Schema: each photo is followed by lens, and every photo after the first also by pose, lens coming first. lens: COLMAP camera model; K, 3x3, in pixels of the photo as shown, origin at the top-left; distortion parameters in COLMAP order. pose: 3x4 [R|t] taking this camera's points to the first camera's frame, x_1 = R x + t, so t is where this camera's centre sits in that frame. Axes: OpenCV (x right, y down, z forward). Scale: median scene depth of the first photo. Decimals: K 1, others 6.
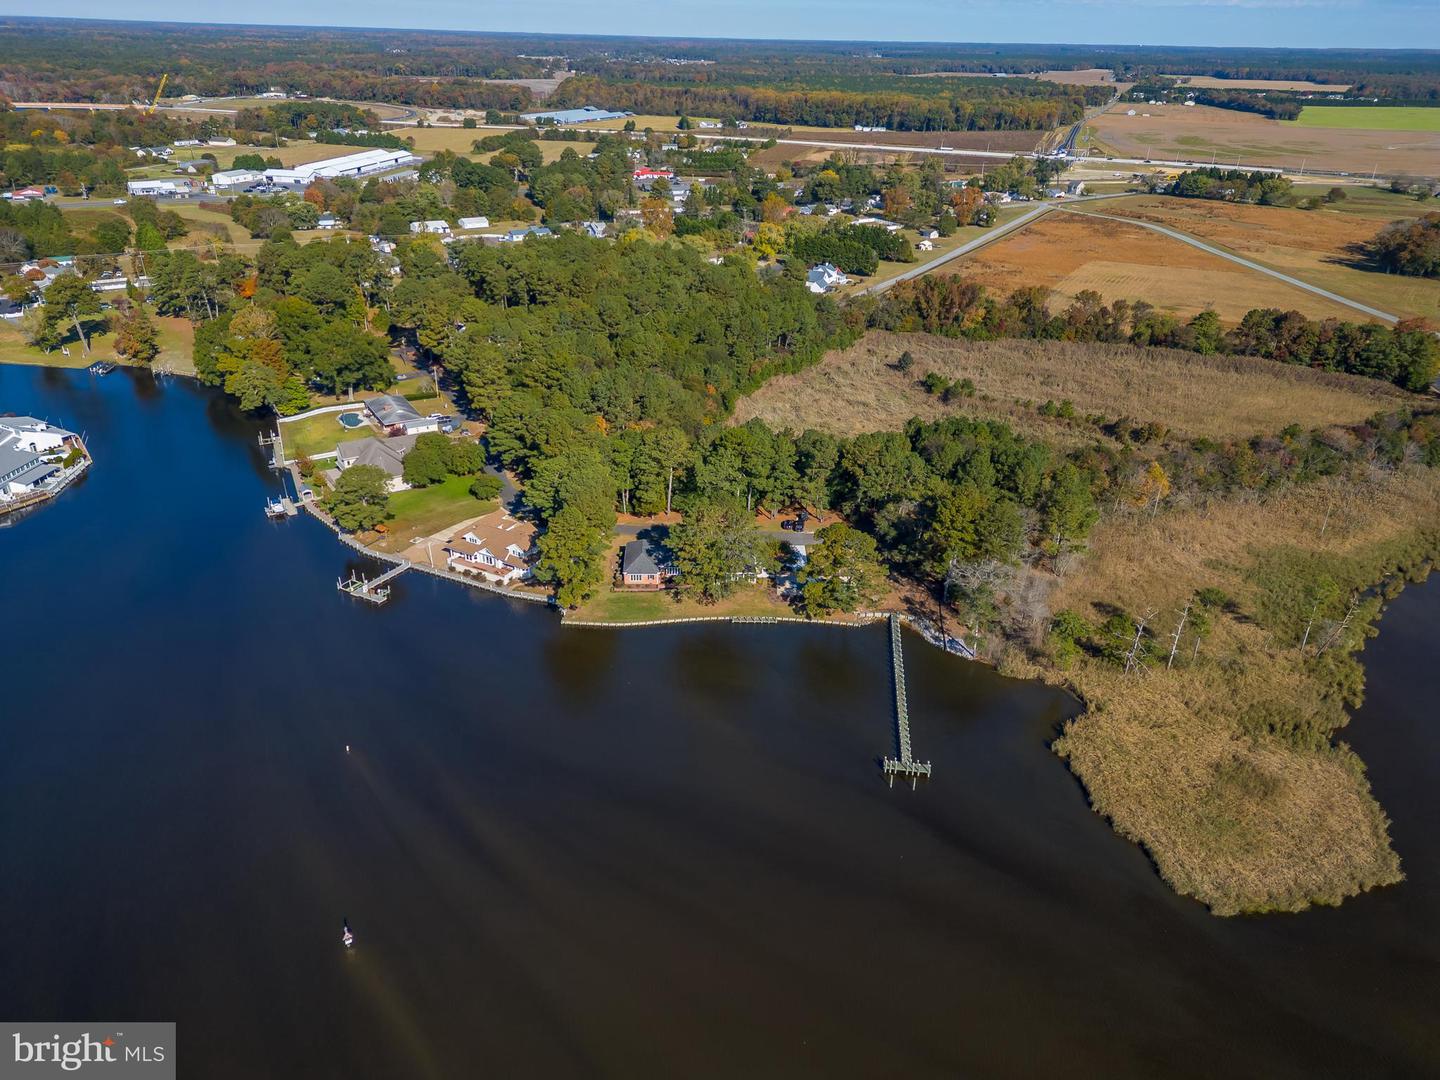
lens RADIAL K [[998.5, 0, 720.8], [0, 998.5, 532.0], [0, 0, 1]] dist [0.071777, -0.057014]
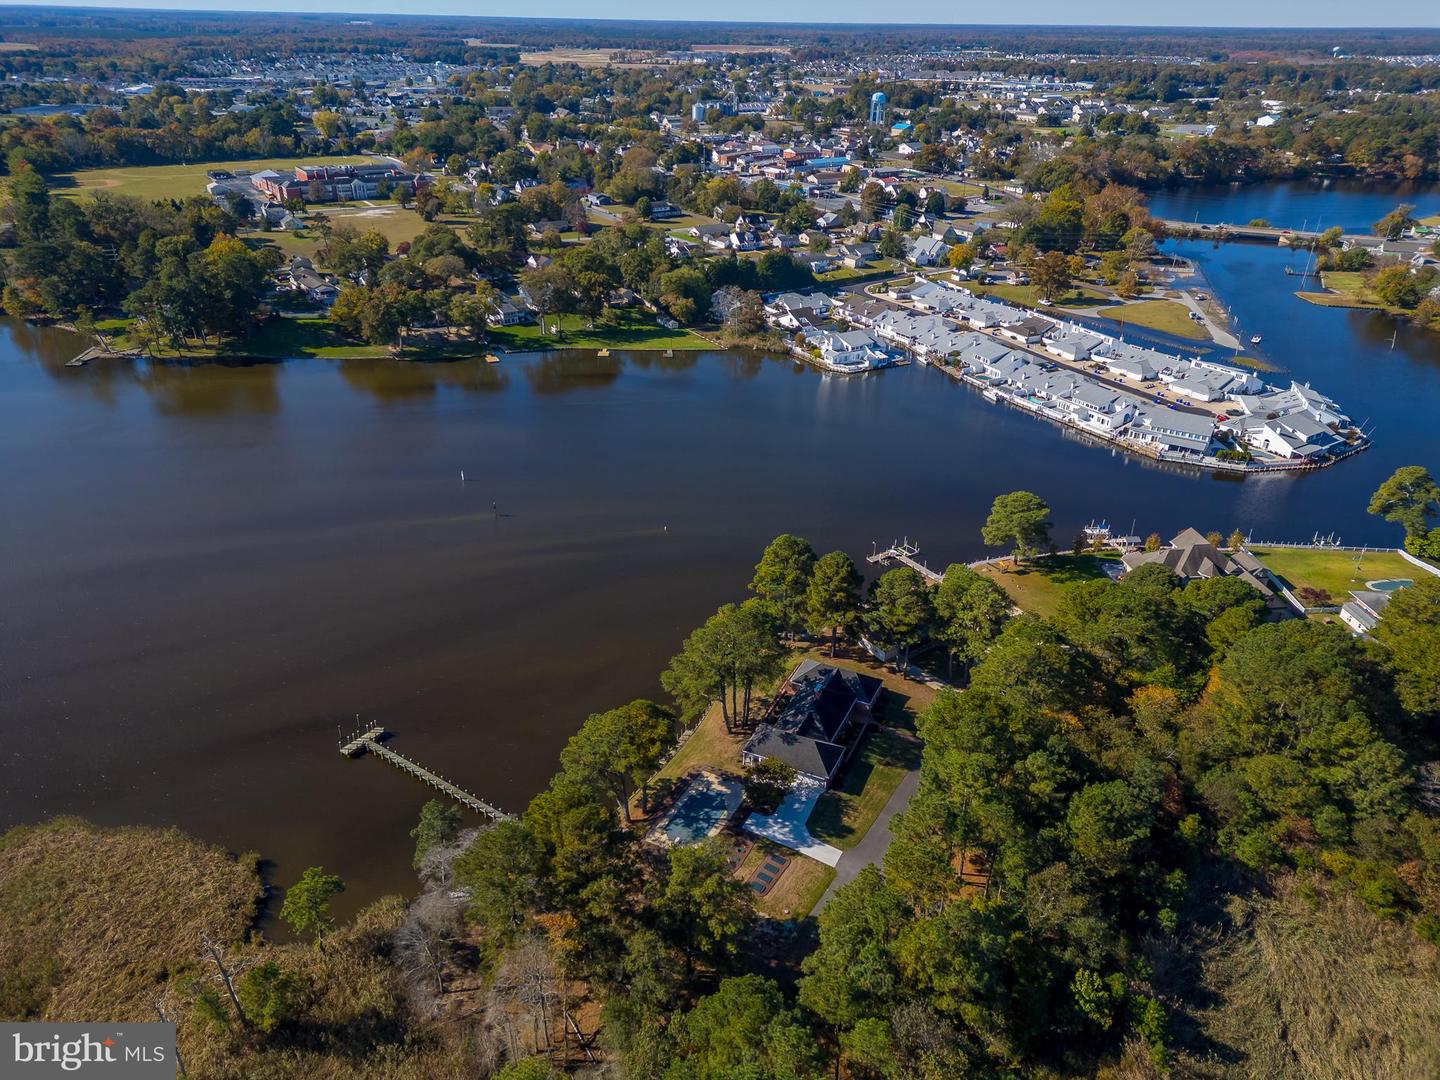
lens RADIAL K [[998.5, 0, 714.1], [0, 998.5, 535.0], [0, 0, 1]] dist [0.071777, -0.057014]
pose [[-0.468678, 0.376672, -0.799037, 0.564006], [-0.410121, 0.708358, 0.574483, -0.477455], [0.782395, 0.596949, -0.177511, 1.002403]]
